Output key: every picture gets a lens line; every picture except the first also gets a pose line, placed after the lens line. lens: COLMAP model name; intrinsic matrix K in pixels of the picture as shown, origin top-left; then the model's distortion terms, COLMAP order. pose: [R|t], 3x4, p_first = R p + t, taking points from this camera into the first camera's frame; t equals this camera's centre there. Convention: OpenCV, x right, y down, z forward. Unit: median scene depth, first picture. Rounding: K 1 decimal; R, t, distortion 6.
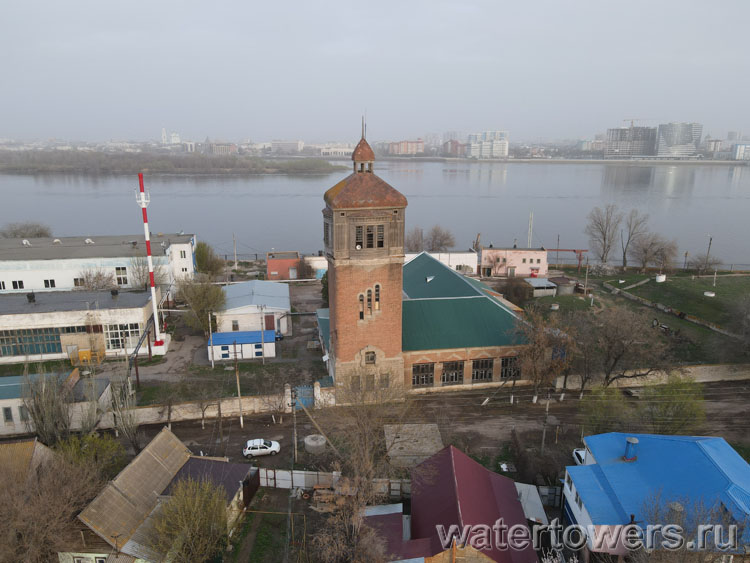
lens RADIAL K [[558.9, 0, 375.0], [0, 558.9, 281.5], [0, 0, 1]] dist [0.002693, 0.002181]
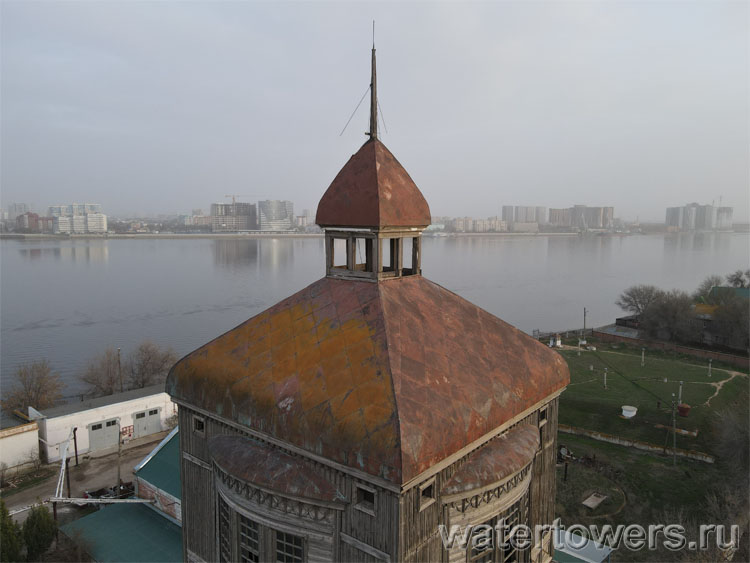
lens RADIAL K [[558.9, 0, 375.0], [0, 558.9, 281.5], [0, 0, 1]] dist [0.002693, 0.002181]
pose [[0.759344, -0.066116, 0.647321, -0.133581], [0.150226, 0.985762, -0.075540, -0.124152], [-0.633110, 0.154605, 0.758465, 0.579717]]
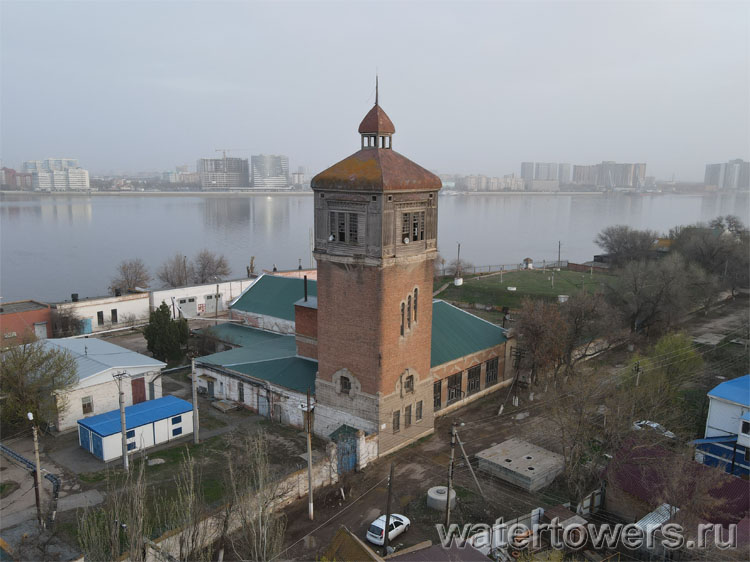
lens RADIAL K [[644.4, 0, 366.4], [0, 644.4, 297.6], [0, 0, 1]] dist [-0.004403, 0.010757]
pose [[0.771543, -0.106985, 0.627117, -0.442257], [0.145023, 0.989381, -0.009636, 0.012374], [-0.619427, 0.098381, 0.778865, 0.233779]]
